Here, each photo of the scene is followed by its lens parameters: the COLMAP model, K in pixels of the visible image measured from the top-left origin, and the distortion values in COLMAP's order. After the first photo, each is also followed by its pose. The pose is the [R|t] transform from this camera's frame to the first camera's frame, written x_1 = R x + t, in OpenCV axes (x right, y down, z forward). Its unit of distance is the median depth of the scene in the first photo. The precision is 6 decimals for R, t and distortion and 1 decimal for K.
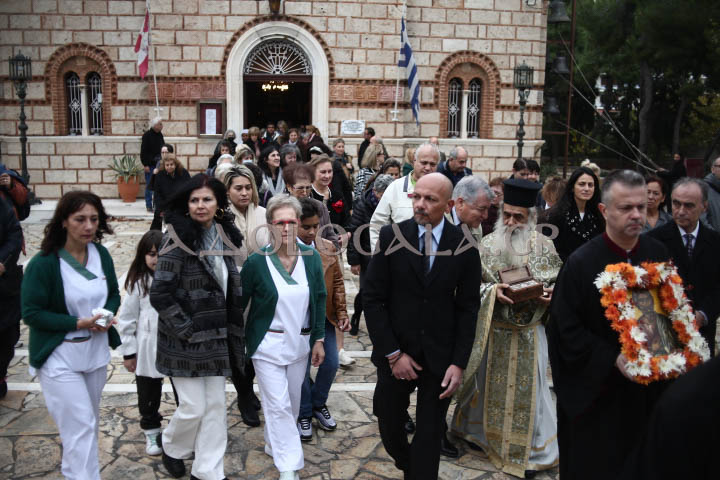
lens RADIAL K [[727.3, 0, 354.6], [0, 727.3, 239.3], [0, 0, 1]] dist [-0.102128, 0.000000]
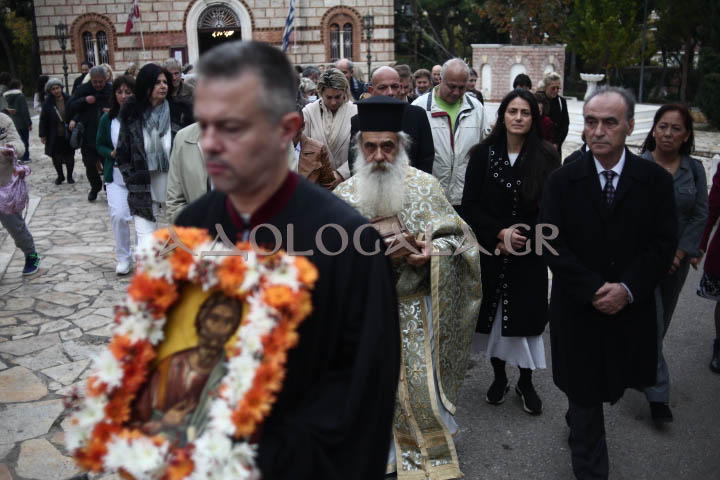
lens RADIAL K [[727.3, 0, 358.0], [0, 727.3, 234.7], [0, 0, 1]] dist [-0.102128, 0.000000]
pose [[0.997877, -0.052285, 0.038819, 0.112162], [0.049175, 0.995805, 0.077160, 0.117564], [-0.042690, -0.075087, 0.996263, -0.611291]]
